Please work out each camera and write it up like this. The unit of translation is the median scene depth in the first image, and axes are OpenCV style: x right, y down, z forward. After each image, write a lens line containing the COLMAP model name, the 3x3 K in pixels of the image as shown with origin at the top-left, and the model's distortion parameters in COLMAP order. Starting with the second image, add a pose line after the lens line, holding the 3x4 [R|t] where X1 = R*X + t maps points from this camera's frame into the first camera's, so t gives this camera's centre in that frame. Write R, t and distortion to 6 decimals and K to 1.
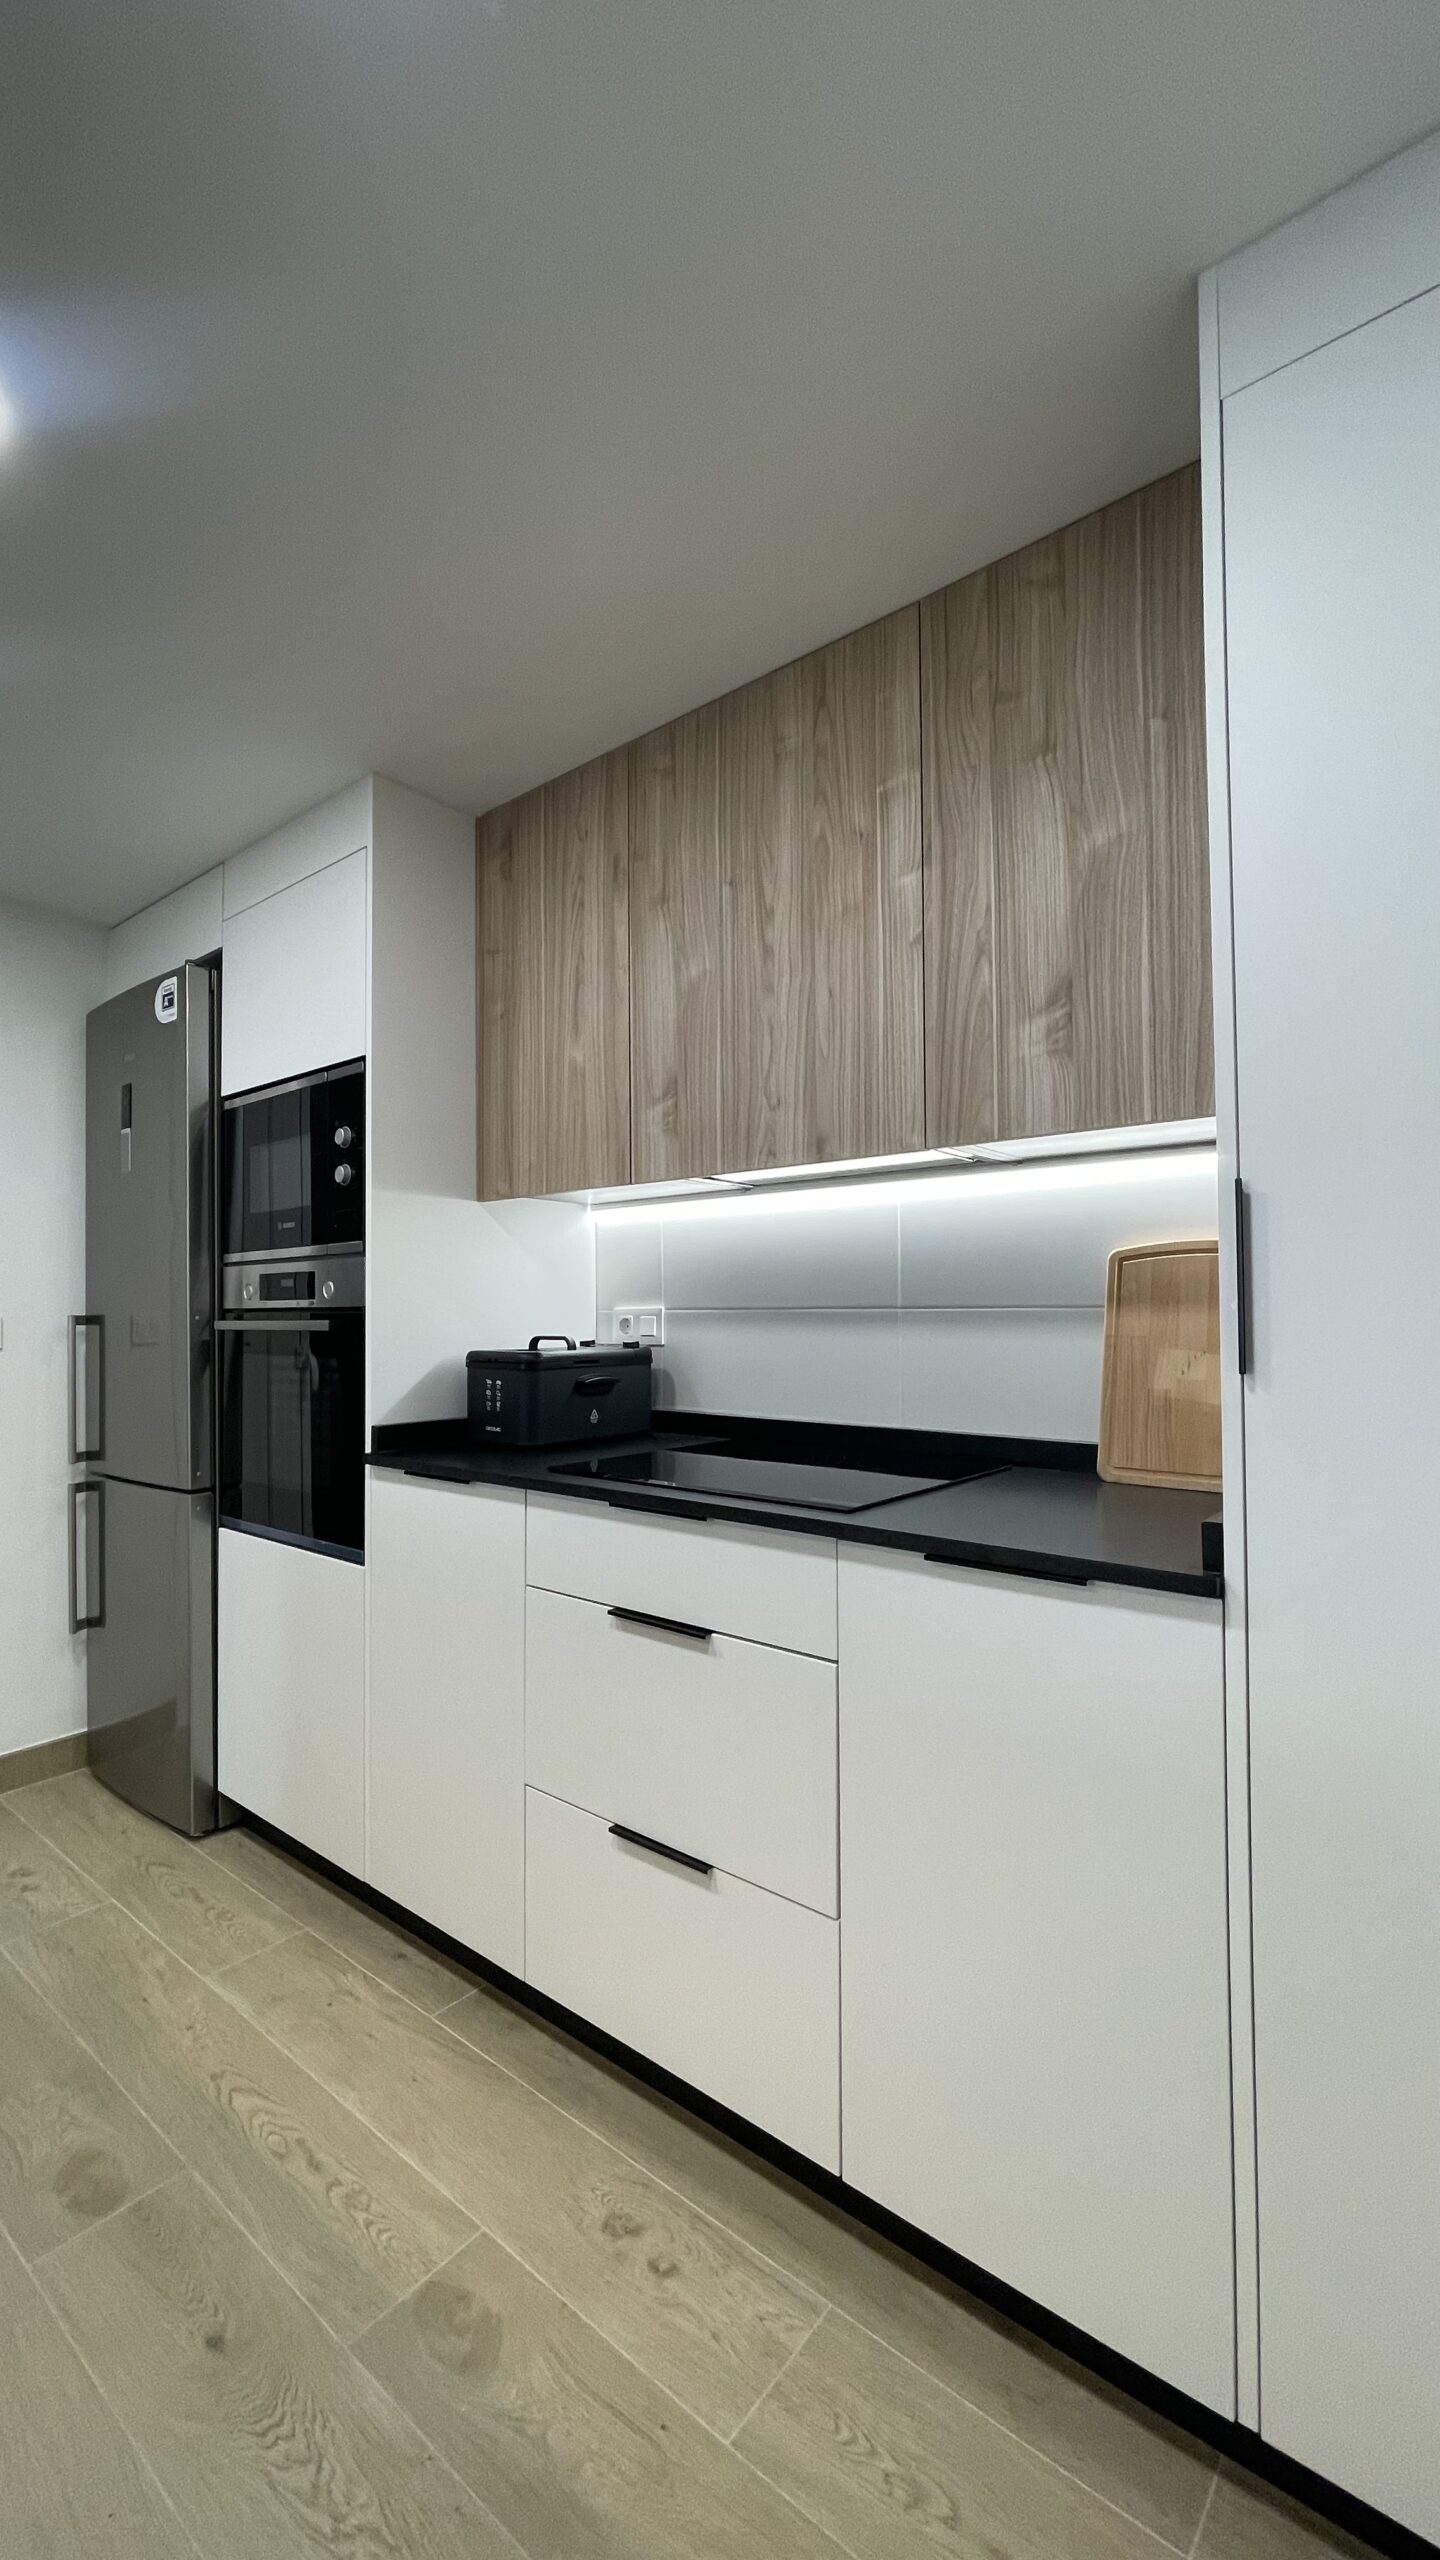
lens RADIAL K [[1039.9, 0, 705.2], [0, 1039.9, 1281.1], [0, 0, 1]] dist [0.000405, 0.000199]
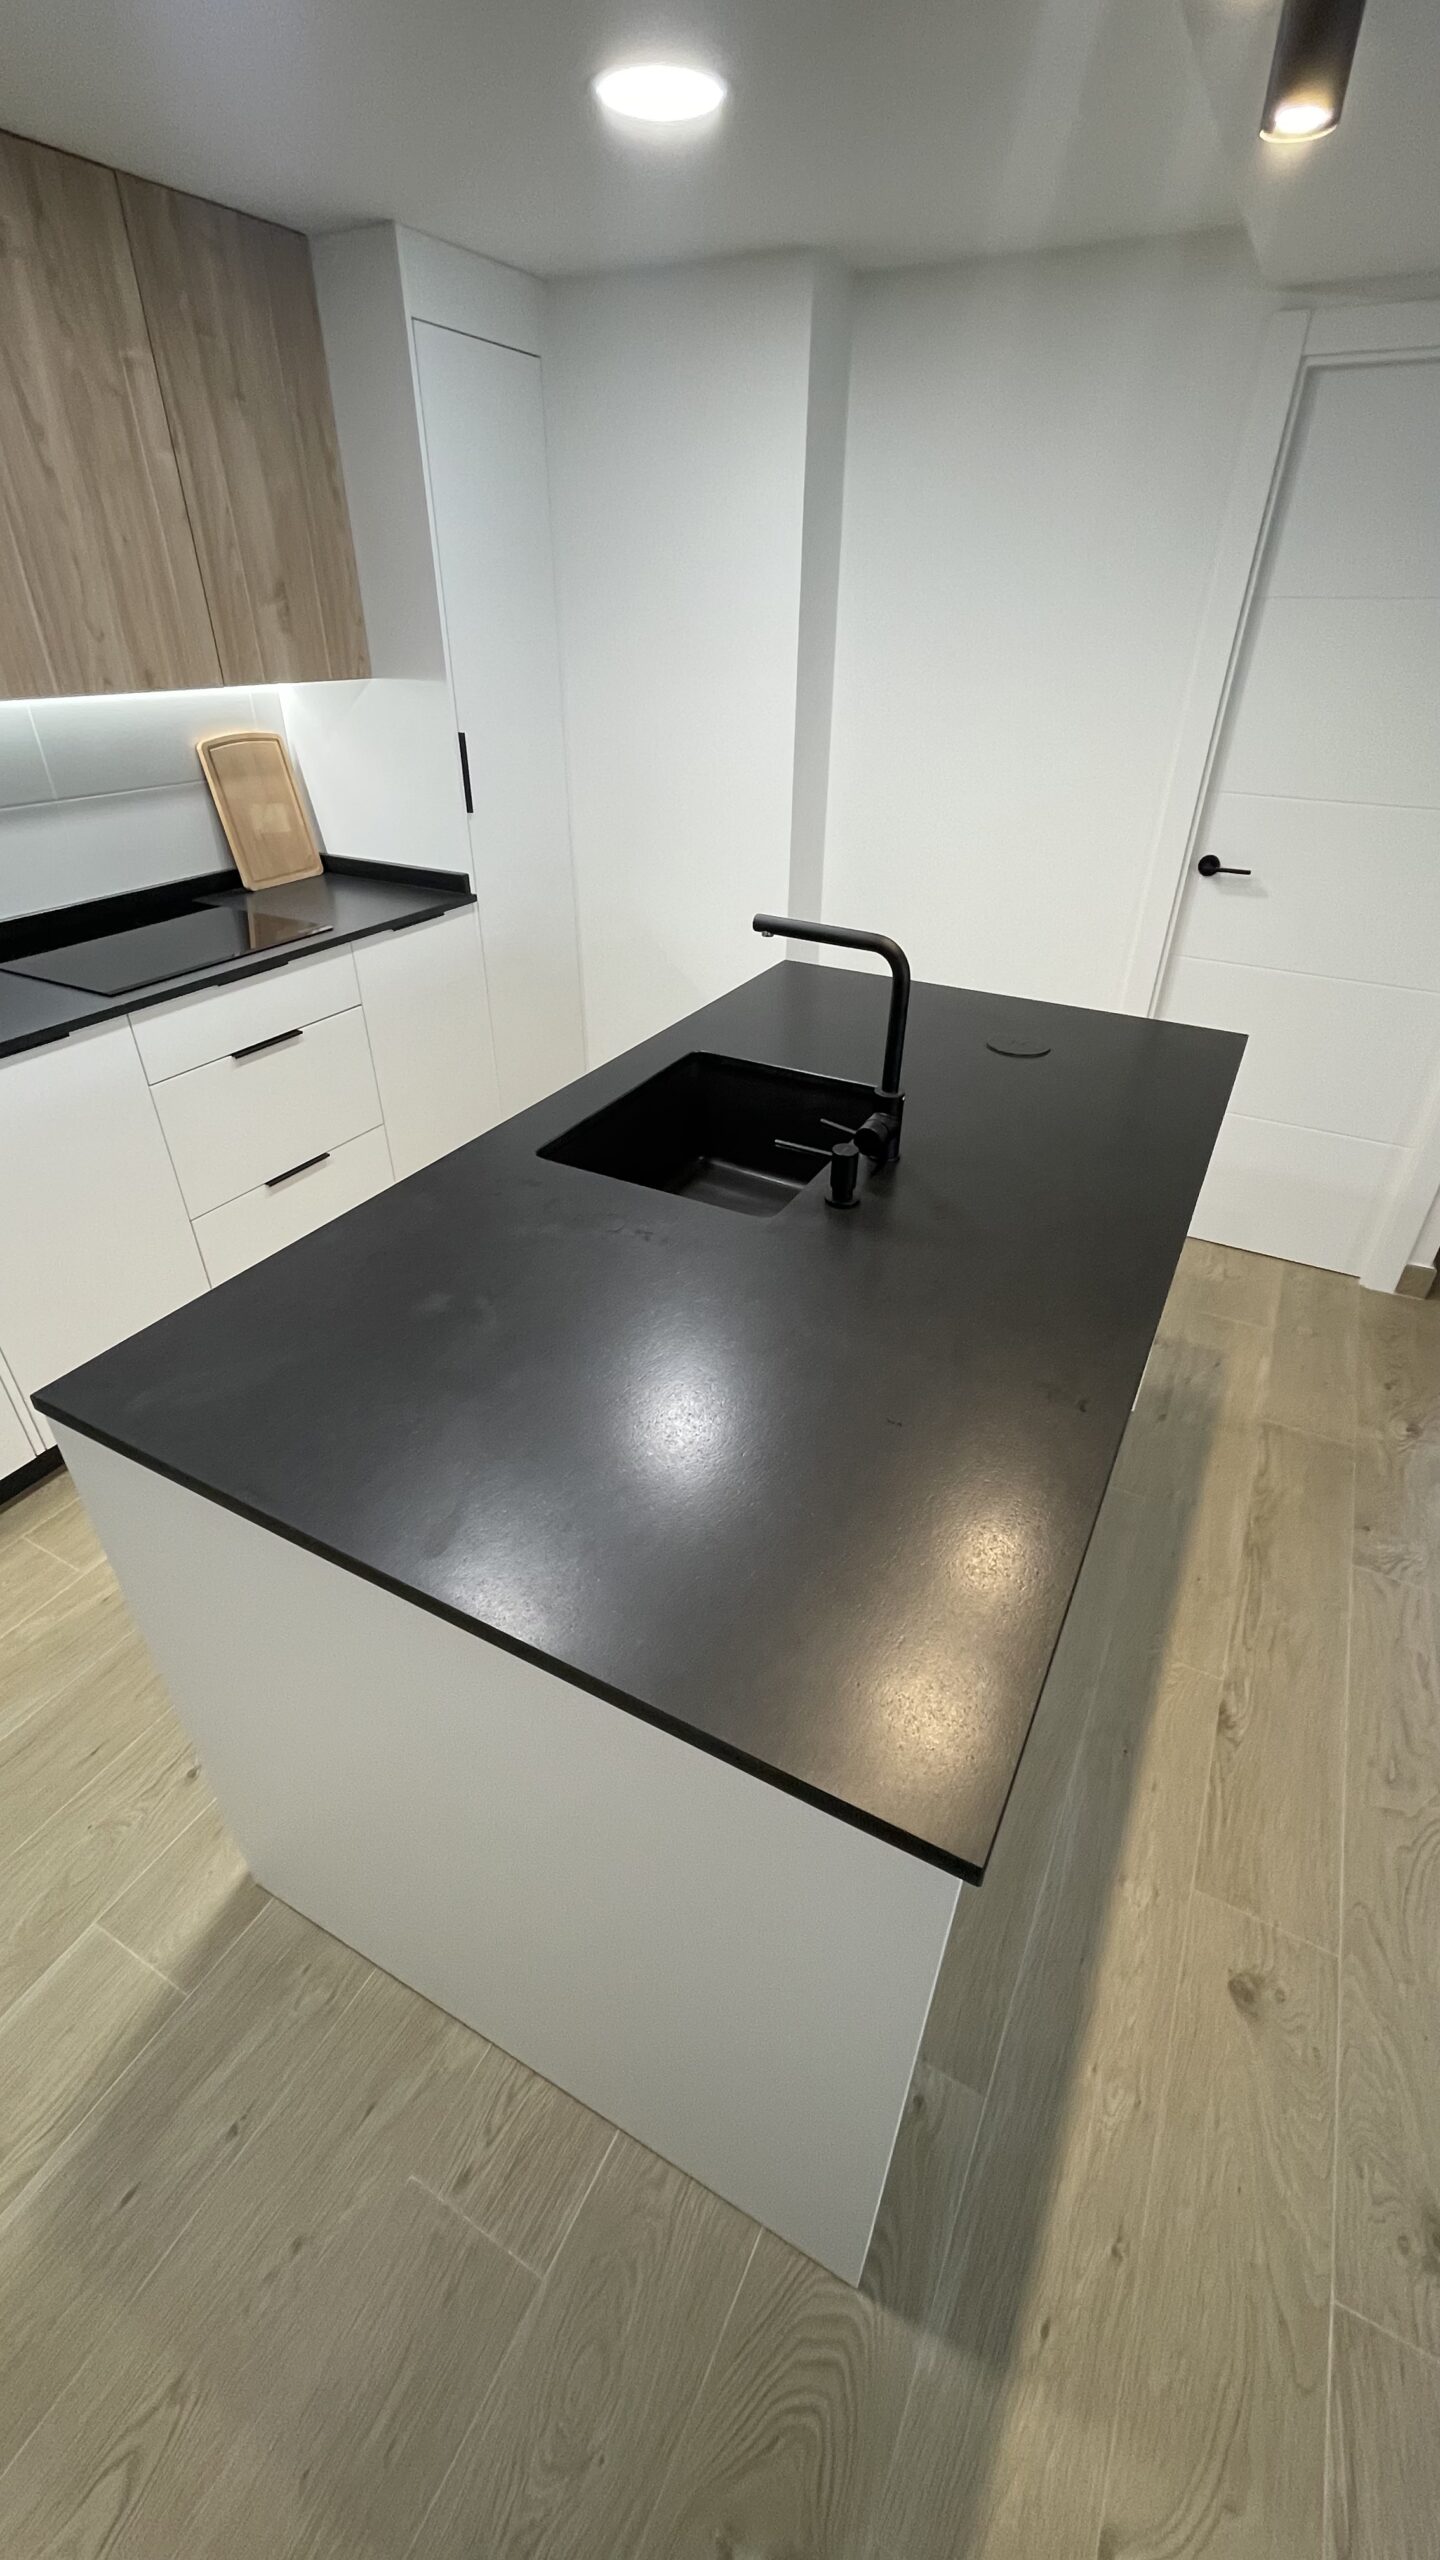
lens RADIAL K [[1039.1, 0, 730.4], [0, 1039.1, 1268.7], [0, 0, 1]] dist [0.000499, 0.000052]
pose [[-0.213757, -0.525722, 0.823362, -1.476926], [-0.047969, 0.847475, 0.528664, -0.221028], [-0.975708, 0.073510, -0.206372, 0.586431]]
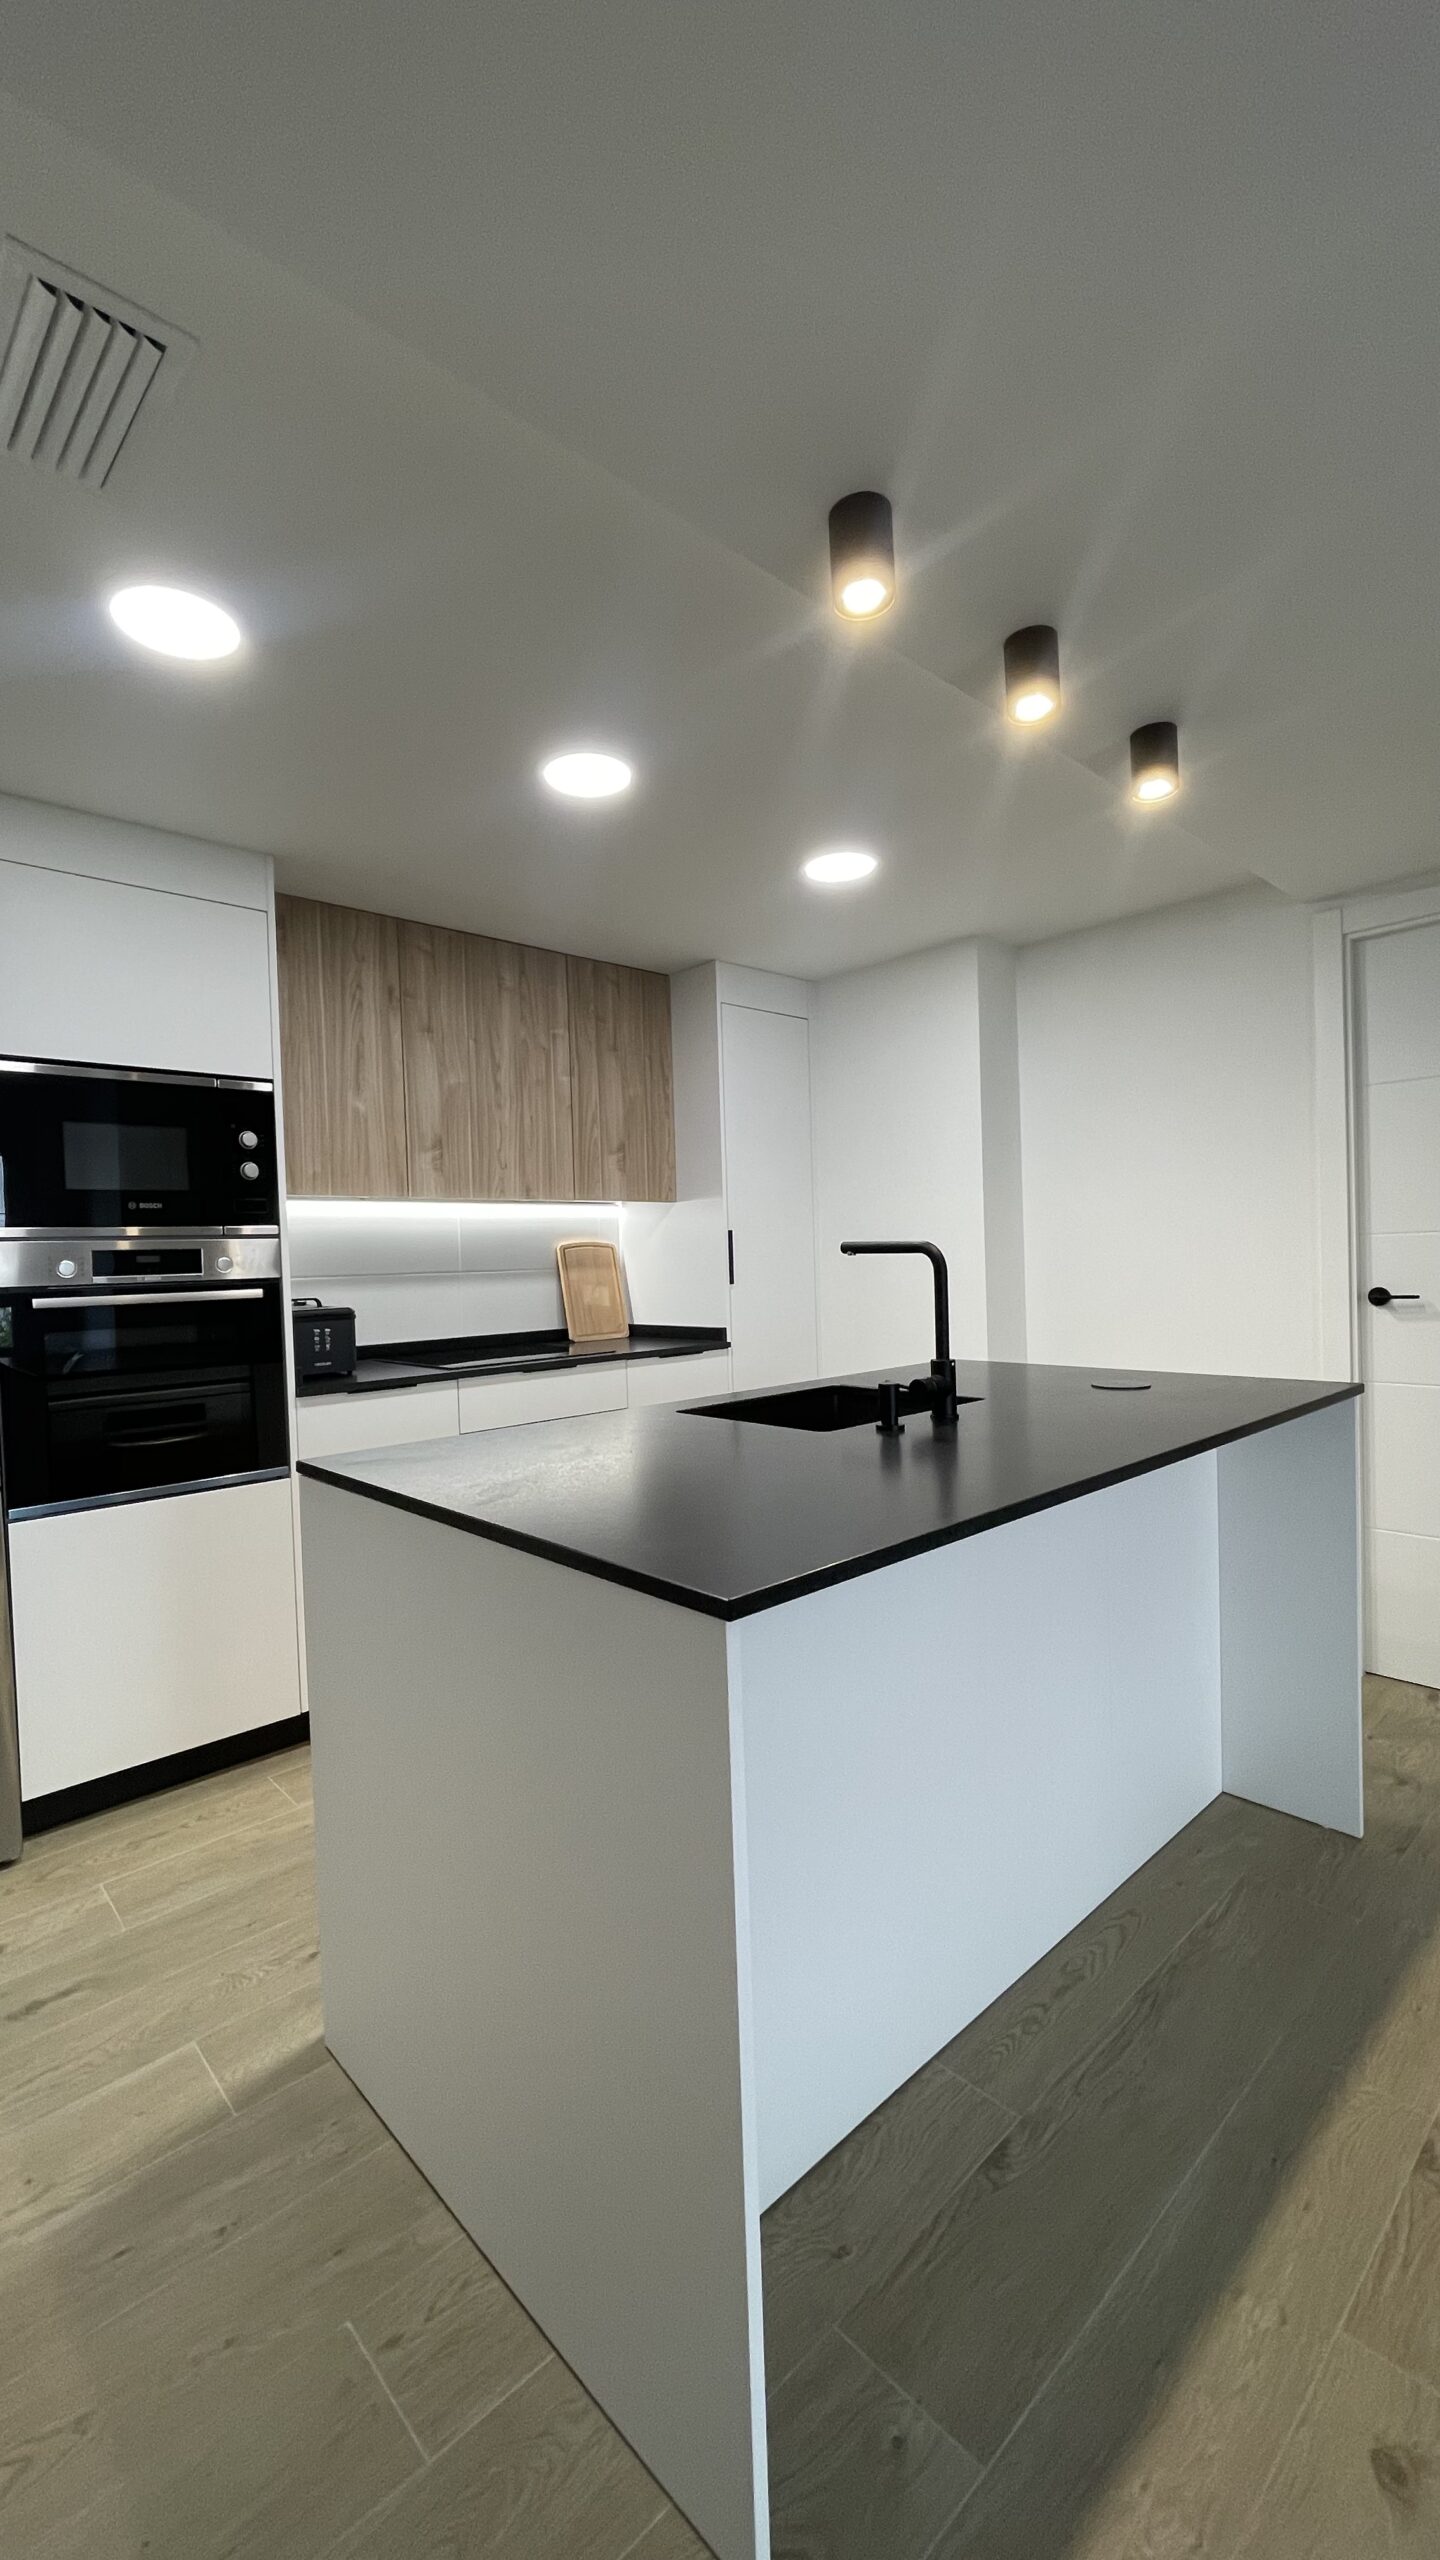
lens RADIAL K [[1039.9, 0, 705.2], [0, 1039.9, 1281.1], [0, 0, 1]] dist [0.000405, 0.000199]
pose [[0.130635, -0.021656, 0.991194, -1.819977], [-0.003188, 0.999747, 0.022263, -0.000892], [-0.991425, -0.006069, 0.130533, 0.370568]]
